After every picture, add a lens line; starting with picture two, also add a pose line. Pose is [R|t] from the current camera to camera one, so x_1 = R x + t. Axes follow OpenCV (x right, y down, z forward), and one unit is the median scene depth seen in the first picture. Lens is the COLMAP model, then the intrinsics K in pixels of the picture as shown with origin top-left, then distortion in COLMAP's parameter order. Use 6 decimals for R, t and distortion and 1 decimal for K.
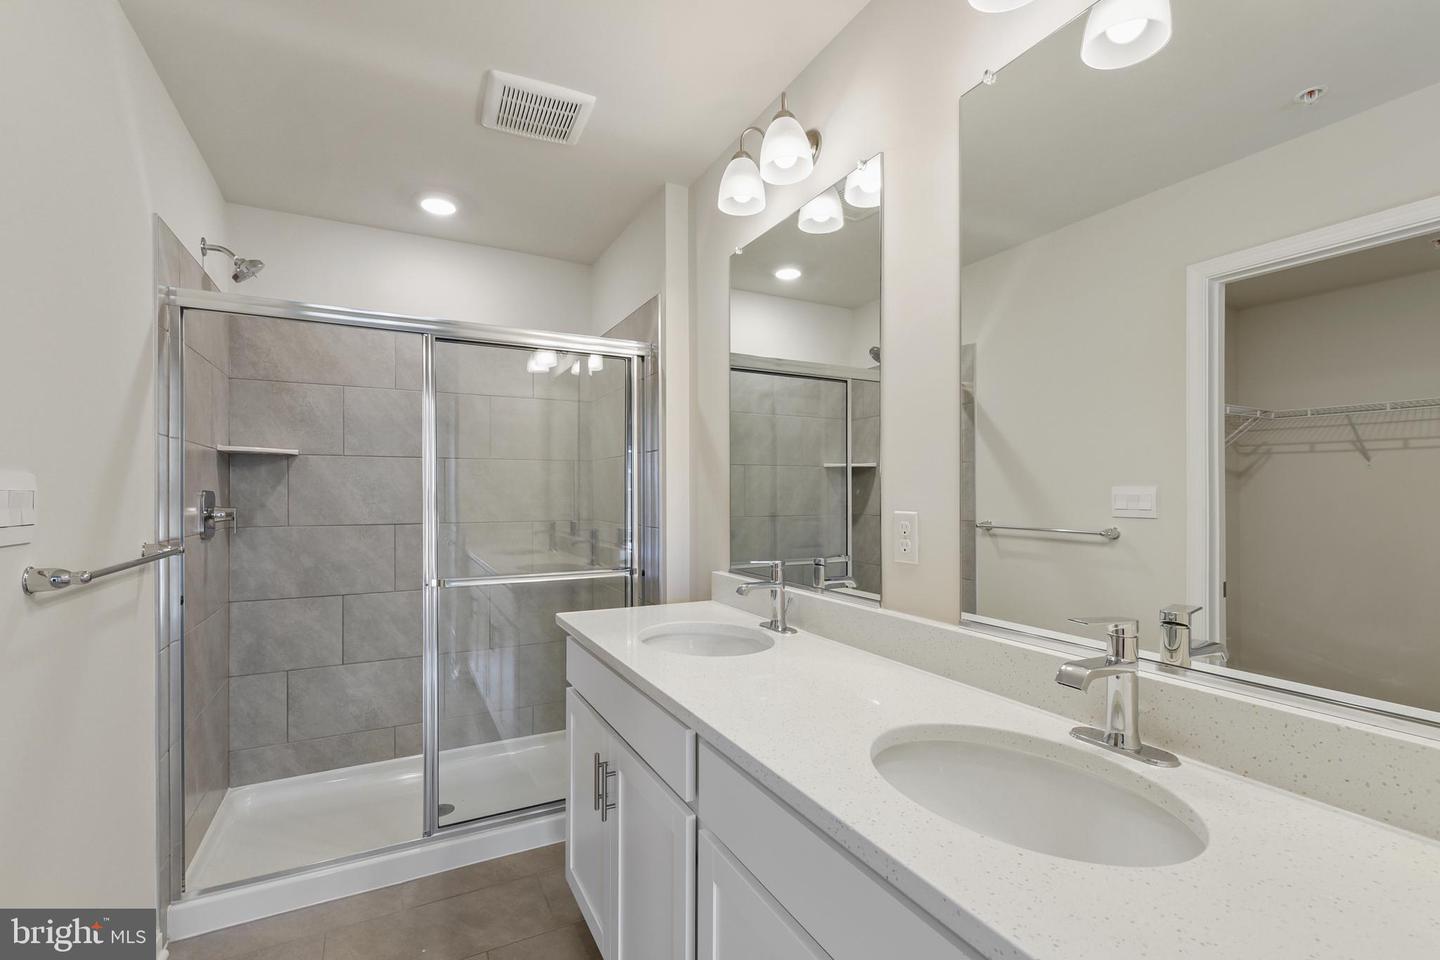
lens RADIAL K [[637.0, 0, 724.5], [0, 637.0, 488.6], [0, 0, 1]] dist [0.003537, 0.000192]
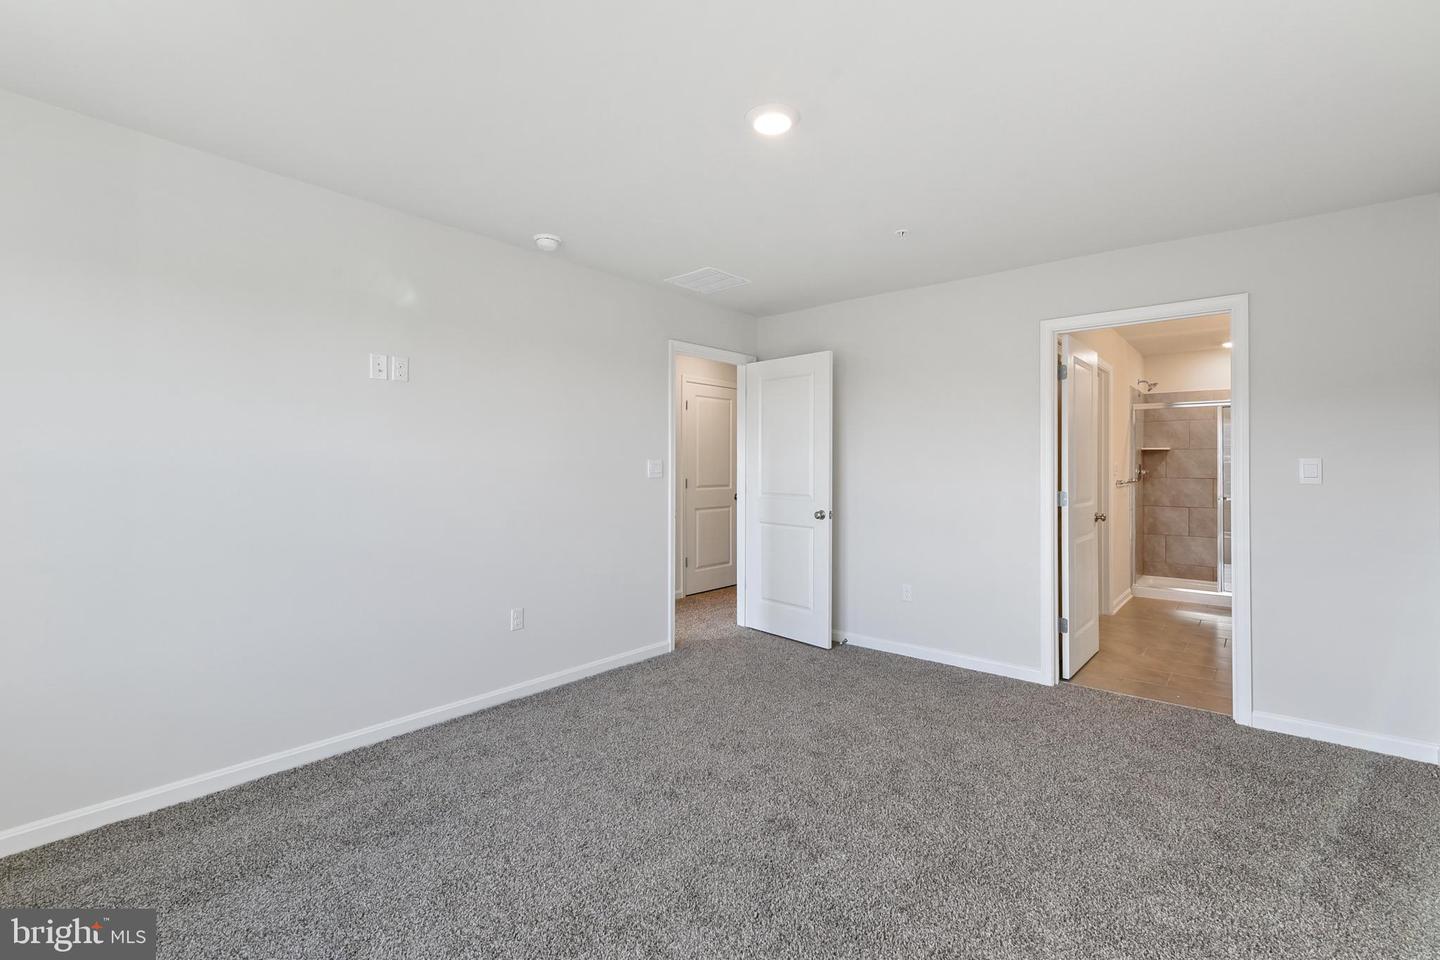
lens RADIAL K [[637.0, 0, 724.7], [0, 637.0, 476.9], [0, 0, 1]] dist [0.003537, 0.000192]
pose [[0.377074, 0.005359, -0.926168, 1.028873], [0.003866, 0.999965, 0.007360, 0.028808], [0.926175, -0.006356, 0.377040, -1.620259]]
